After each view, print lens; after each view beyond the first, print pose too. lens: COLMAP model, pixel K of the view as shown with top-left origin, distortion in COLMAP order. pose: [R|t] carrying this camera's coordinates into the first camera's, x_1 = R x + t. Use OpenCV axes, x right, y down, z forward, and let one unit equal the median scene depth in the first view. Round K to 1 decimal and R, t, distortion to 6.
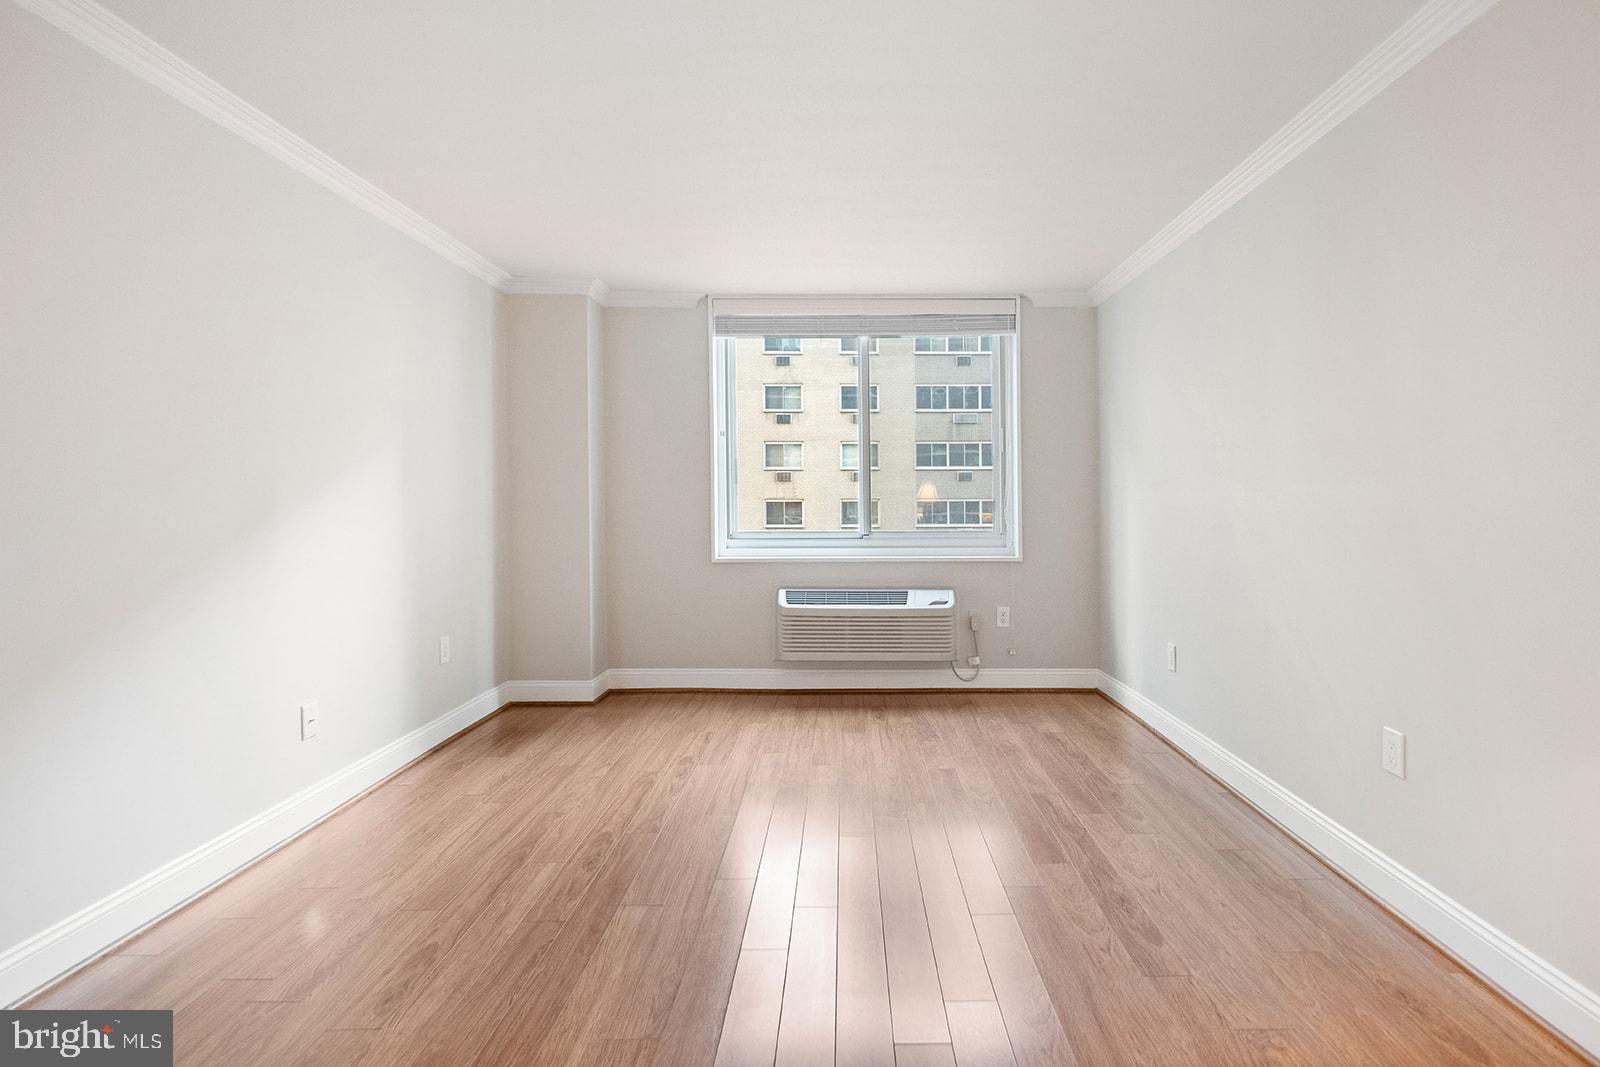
lens RADIAL K [[784.1, 0, 871.6], [0, 784.1, 536.8], [0, 0, 1]] dist [0.002950, 0.000173]
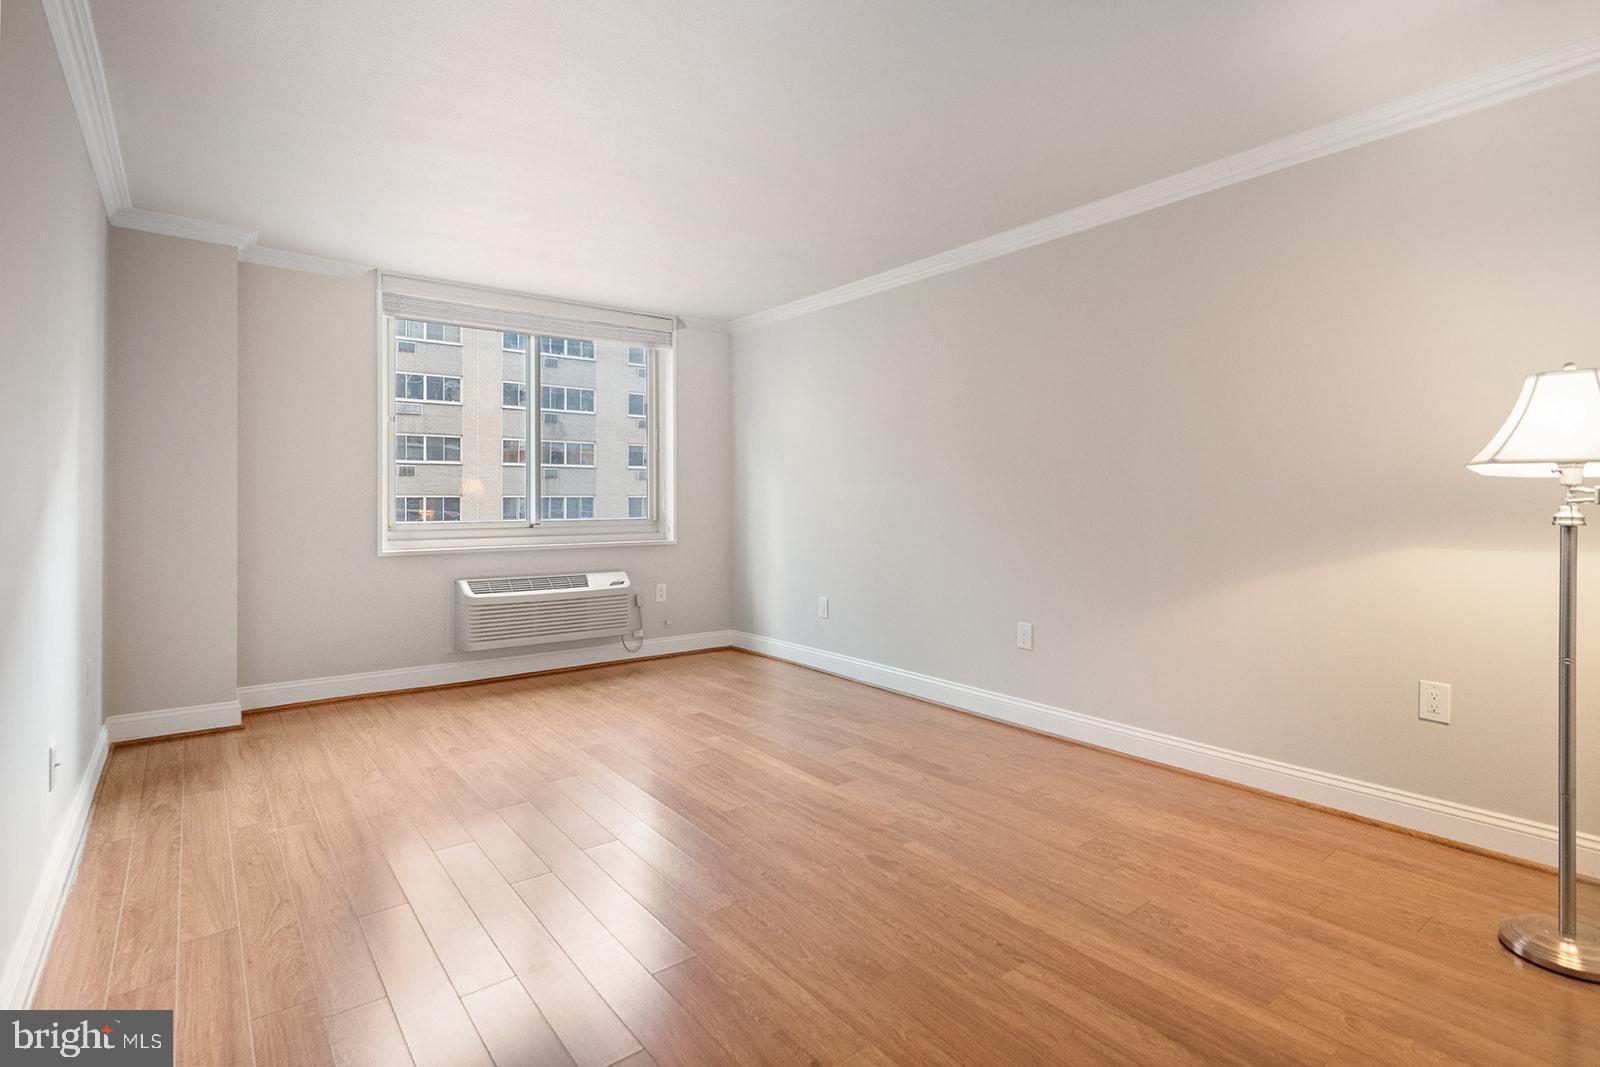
lens RADIAL K [[758.1, 0, 800.0], [0, 758.1, 533.5], [0, 0, 1]] dist [-0.000637, 0.000023]
pose [[0.804660, -0.025471, 0.593189, -0.343823], [0.025168, 0.999645, 0.008784, 0.010736], [-0.593202, 0.007861, 0.805015, -0.022156]]
